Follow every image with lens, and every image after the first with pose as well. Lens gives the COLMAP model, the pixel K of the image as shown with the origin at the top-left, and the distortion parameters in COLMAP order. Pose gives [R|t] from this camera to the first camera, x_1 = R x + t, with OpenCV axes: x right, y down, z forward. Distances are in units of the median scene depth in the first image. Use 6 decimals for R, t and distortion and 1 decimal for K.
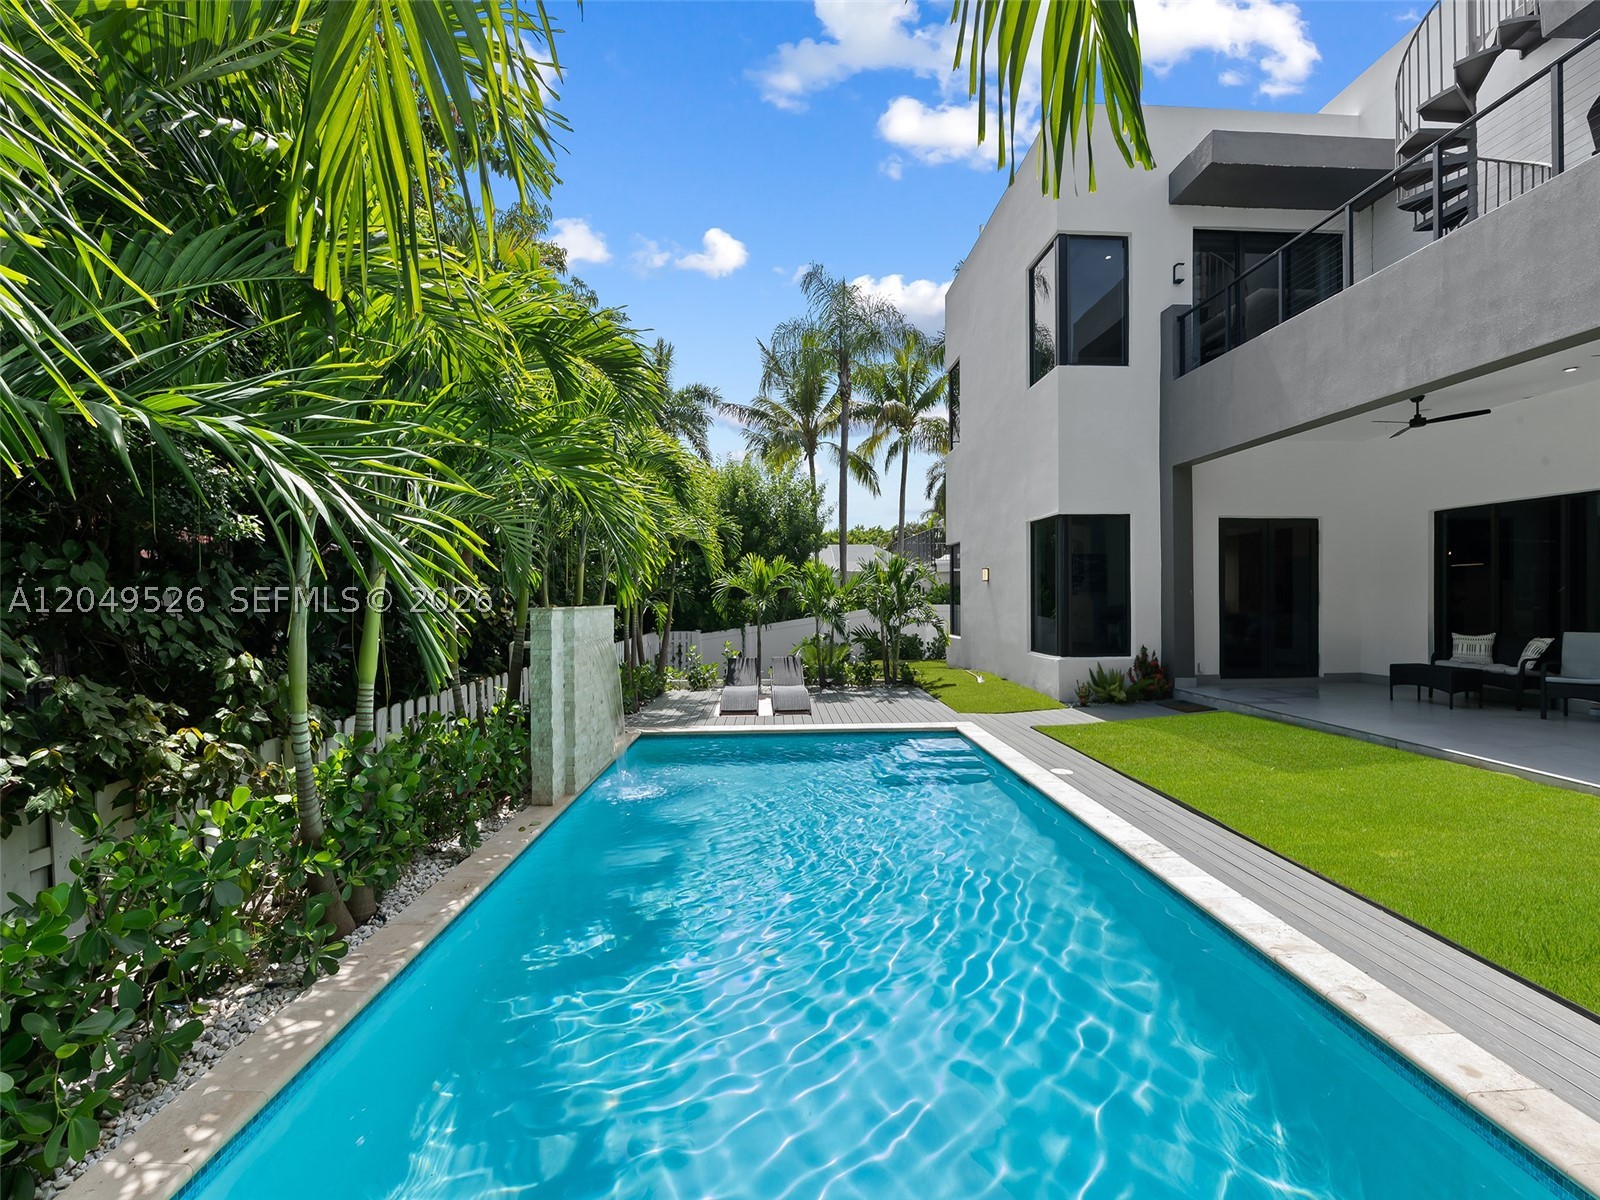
lens RADIAL K [[643.1, 0, 794.3], [0, 643.1, 597.1], [0, 0, 1]] dist [0.001191, -0.000411]
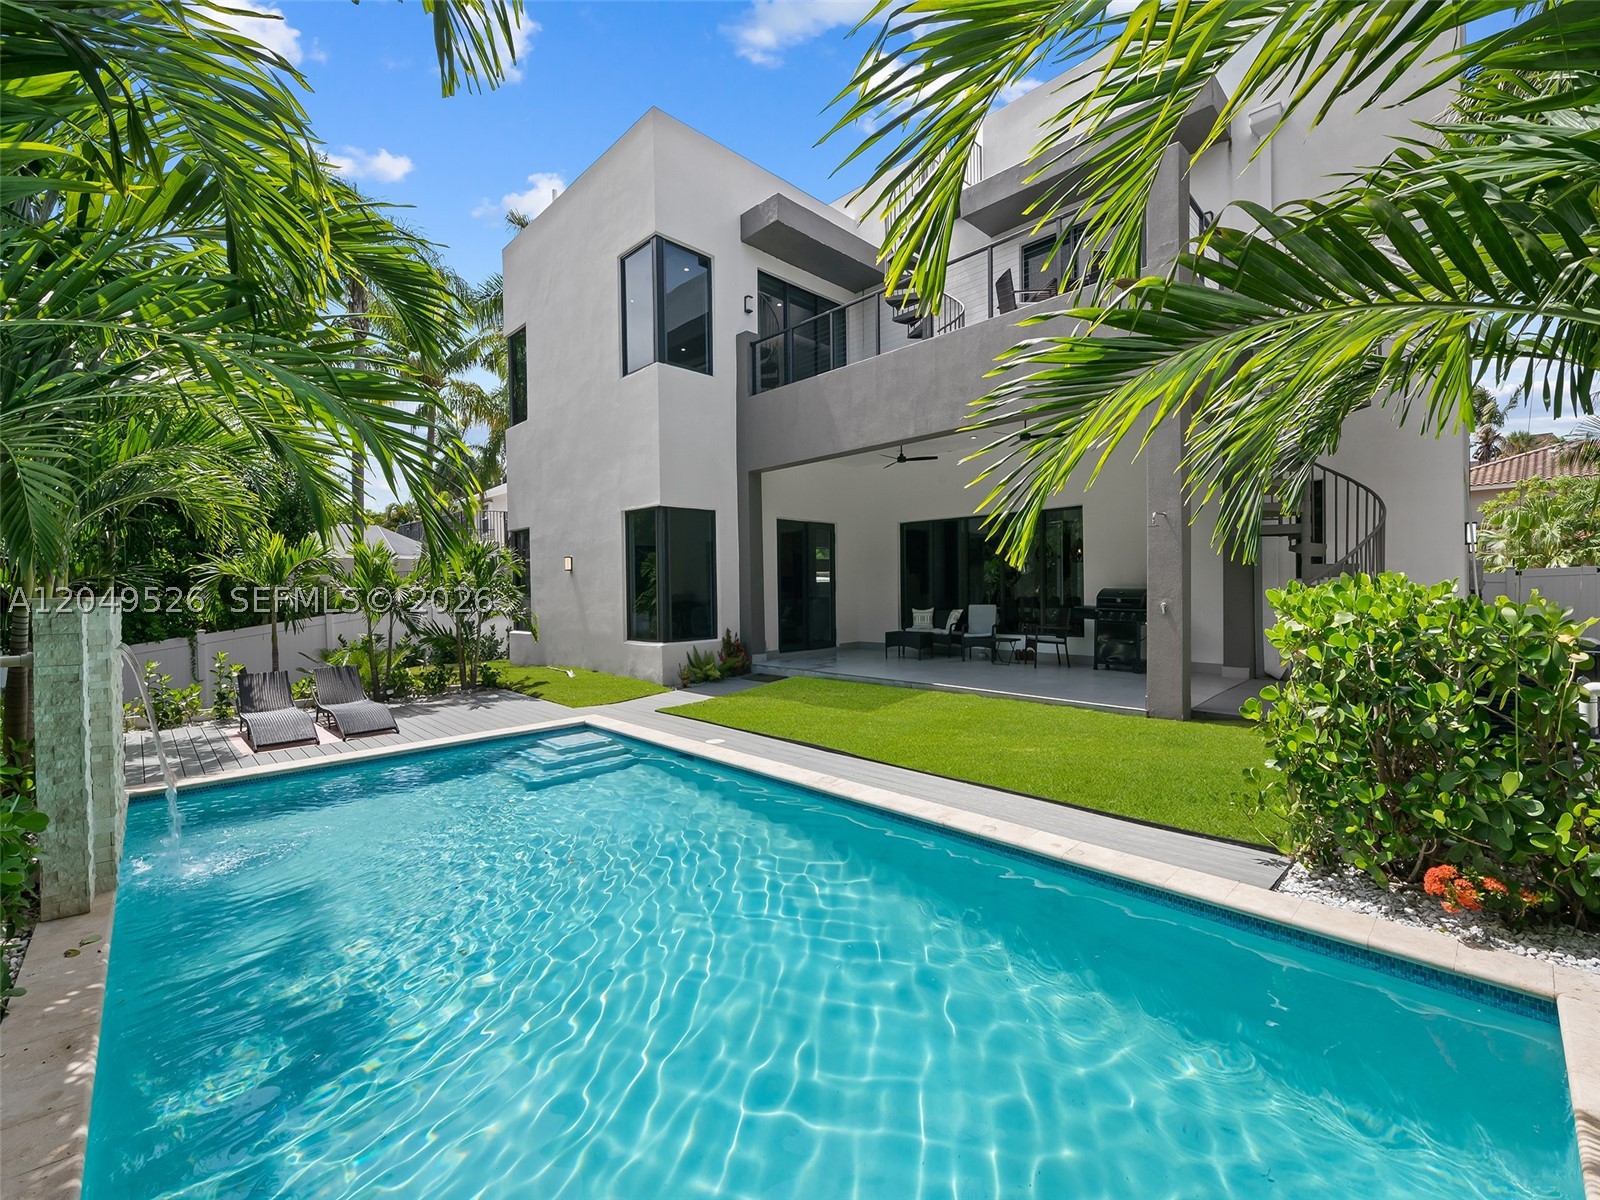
lens RADIAL K [[695.6, 0, 801.1], [0, 695.6, 591.1], [0, 0, 1]] dist [0.001248, -0.000386]
pose [[0.741323, -0.009508, 0.671081, -0.174998], [0.010968, 0.999938, 0.002051, 0.009390], [-0.671059, 0.005840, 0.741381, 0.015124]]
